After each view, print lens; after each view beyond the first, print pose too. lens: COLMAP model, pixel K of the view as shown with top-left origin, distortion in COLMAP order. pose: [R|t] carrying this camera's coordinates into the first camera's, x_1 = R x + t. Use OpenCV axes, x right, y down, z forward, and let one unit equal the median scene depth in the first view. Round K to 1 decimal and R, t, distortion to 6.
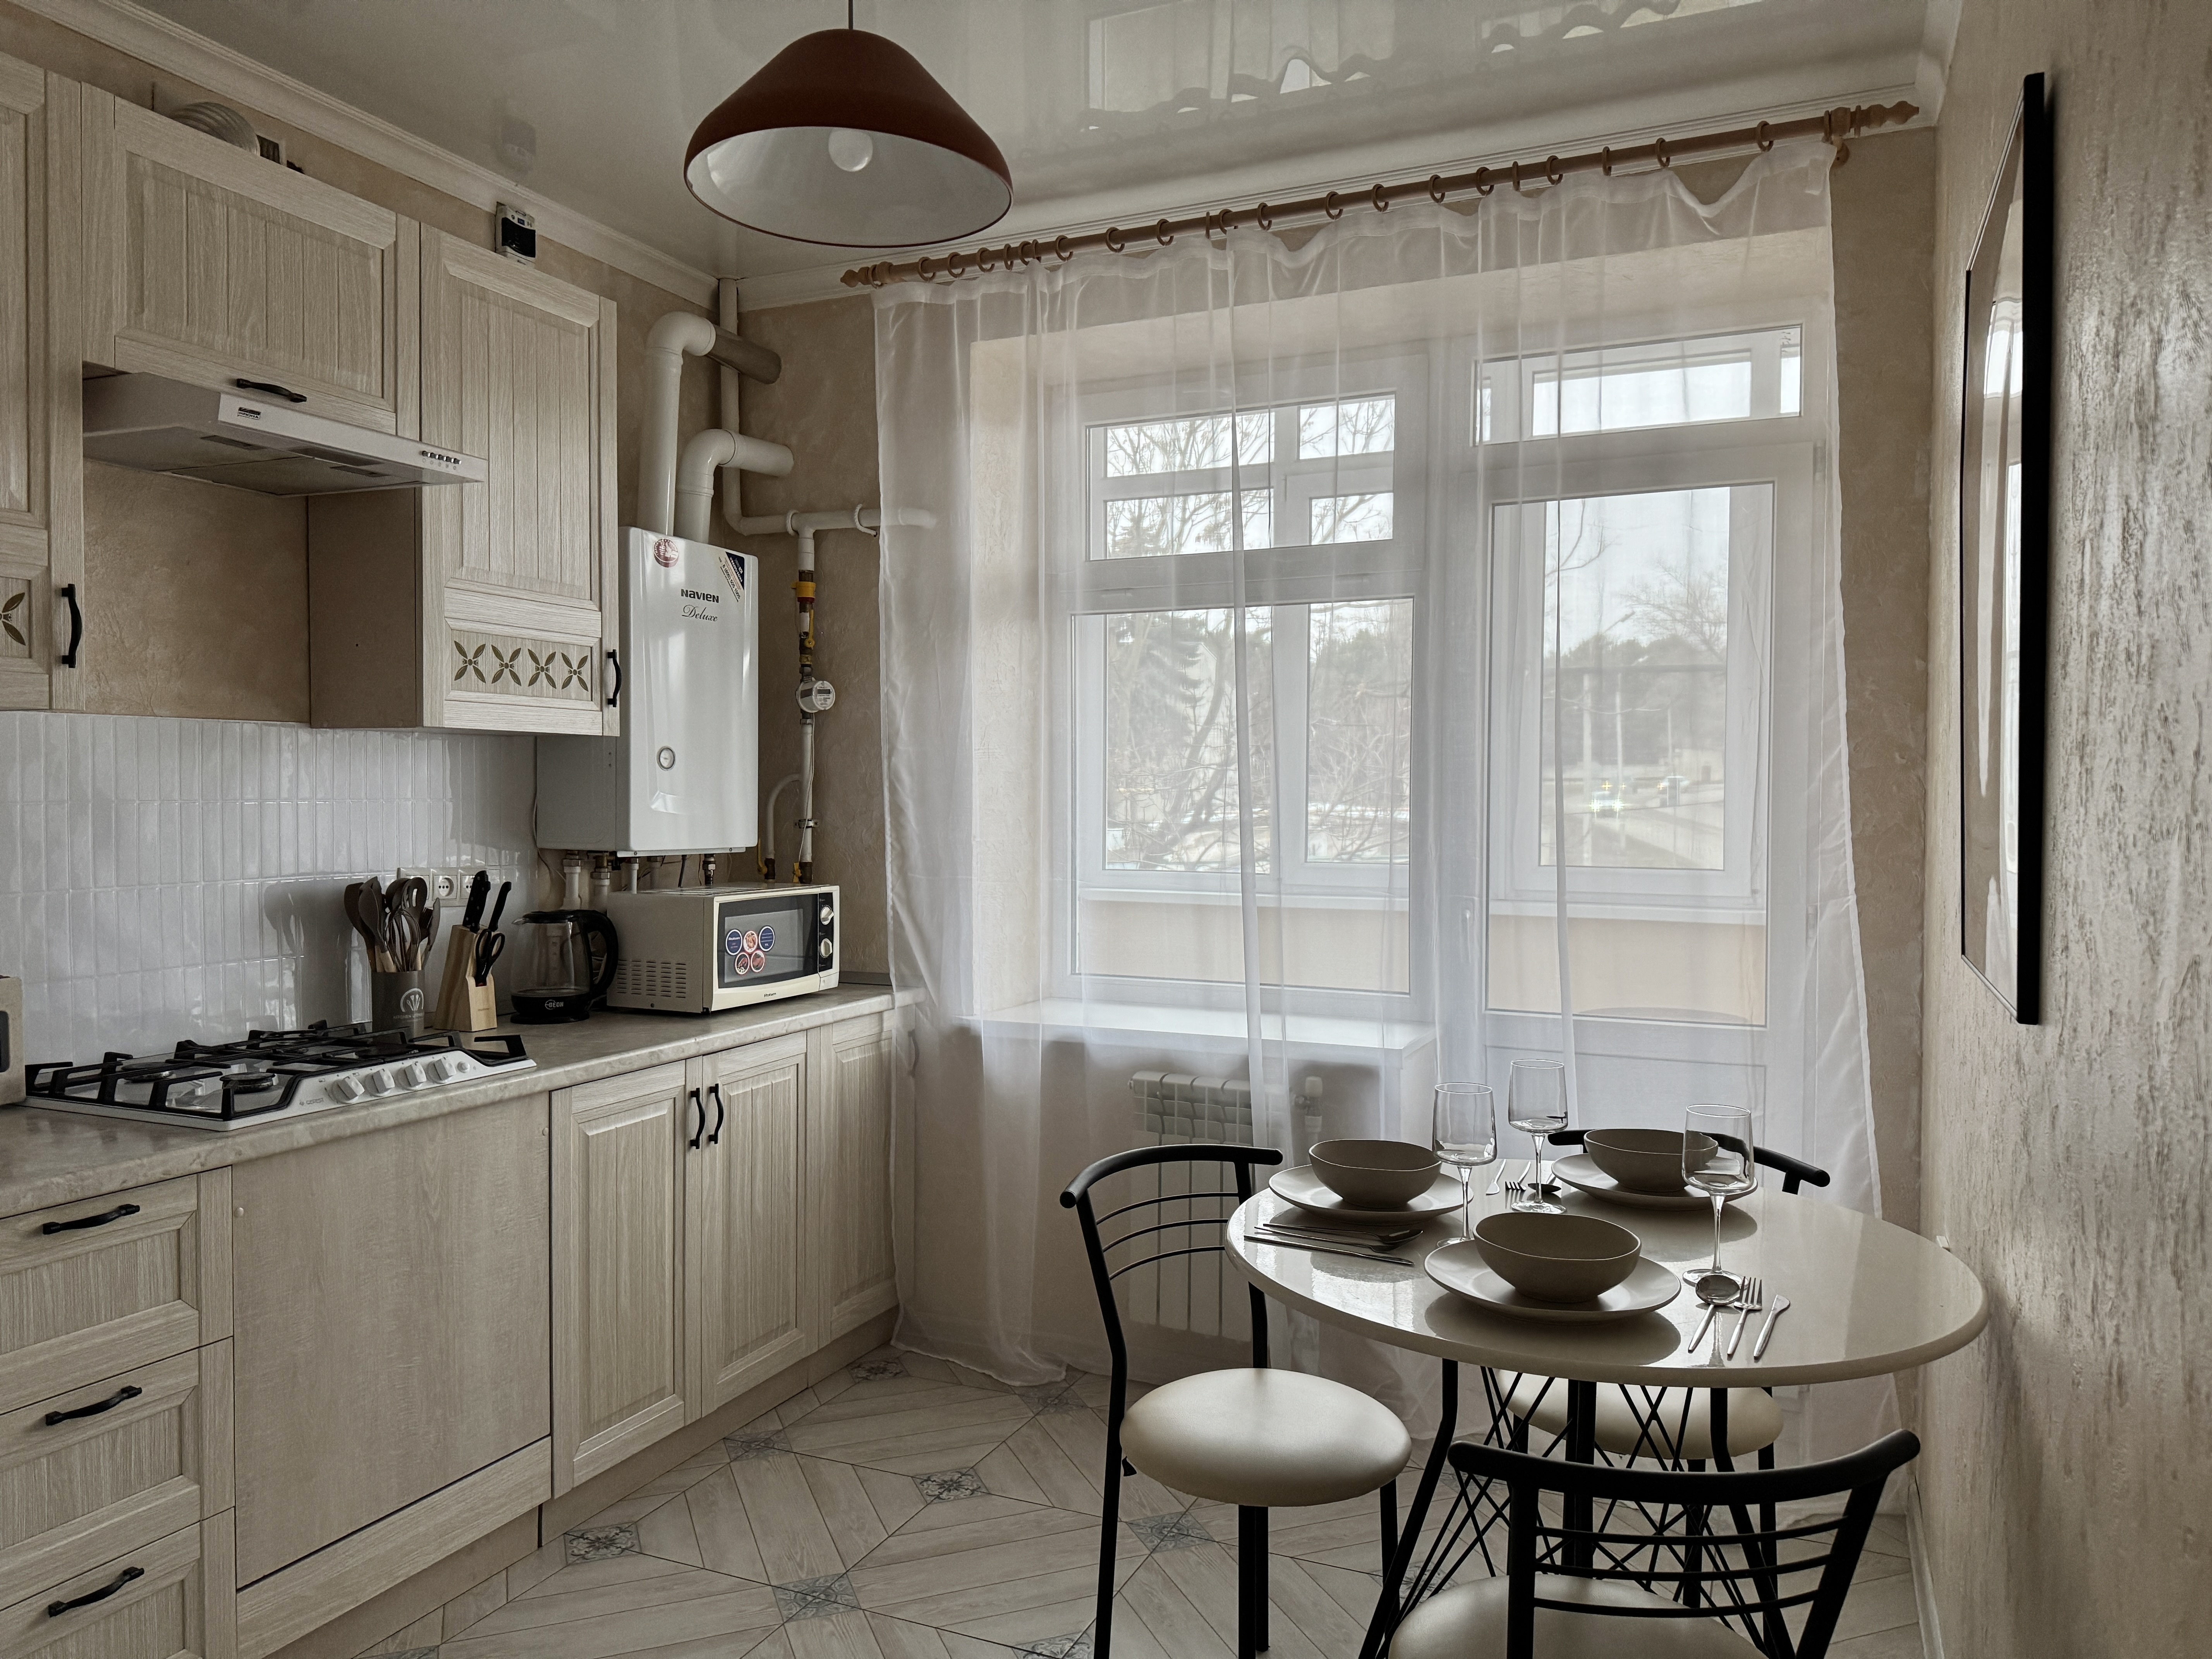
lens RADIAL K [[1544.6, 0, 1106.4], [0, 1544.6, 837.0], [0, 0, 1]] dist [0.093547, -0.144122]
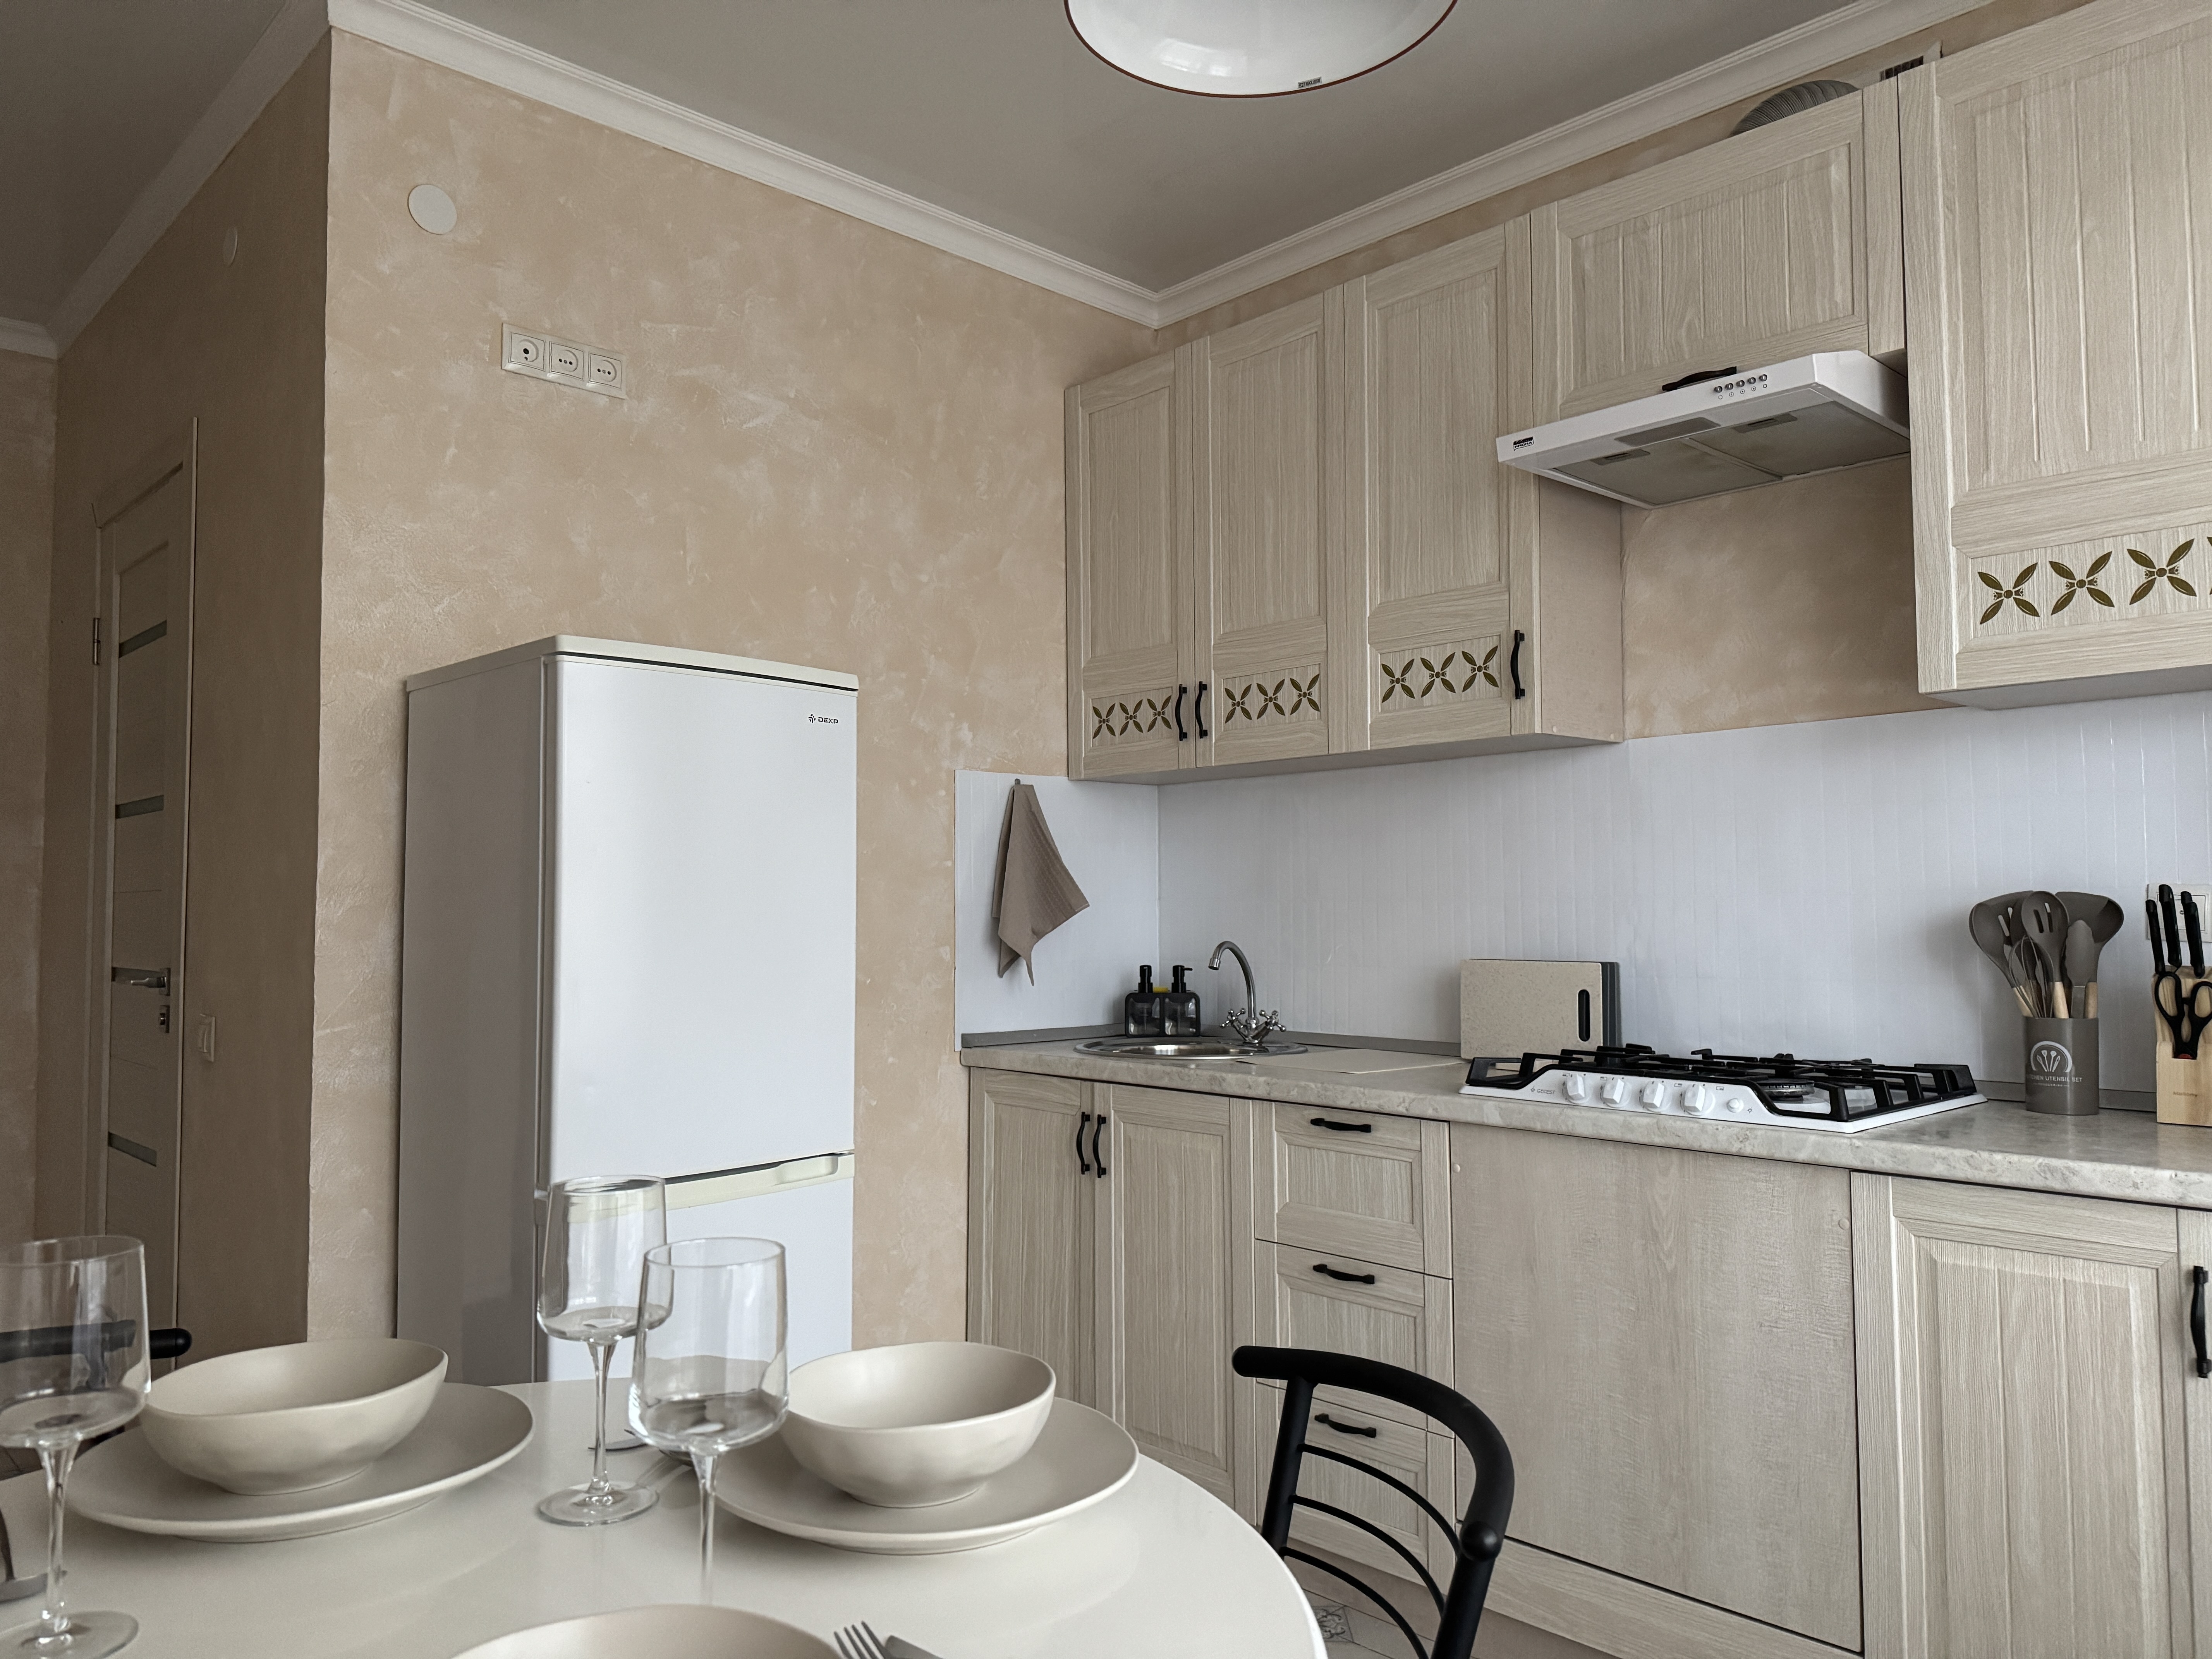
lens RADIAL K [[1544.6, 0, 1106.4], [0, 1544.6, 837.0], [0, 0, 1]] dist [0.093547, -0.144122]
pose [[-0.381070, -0.051402, -0.923116, 0.481989], [-0.025480, 0.998658, -0.045090, 0.051750], [0.924195, 0.006338, -0.381868, 1.005963]]
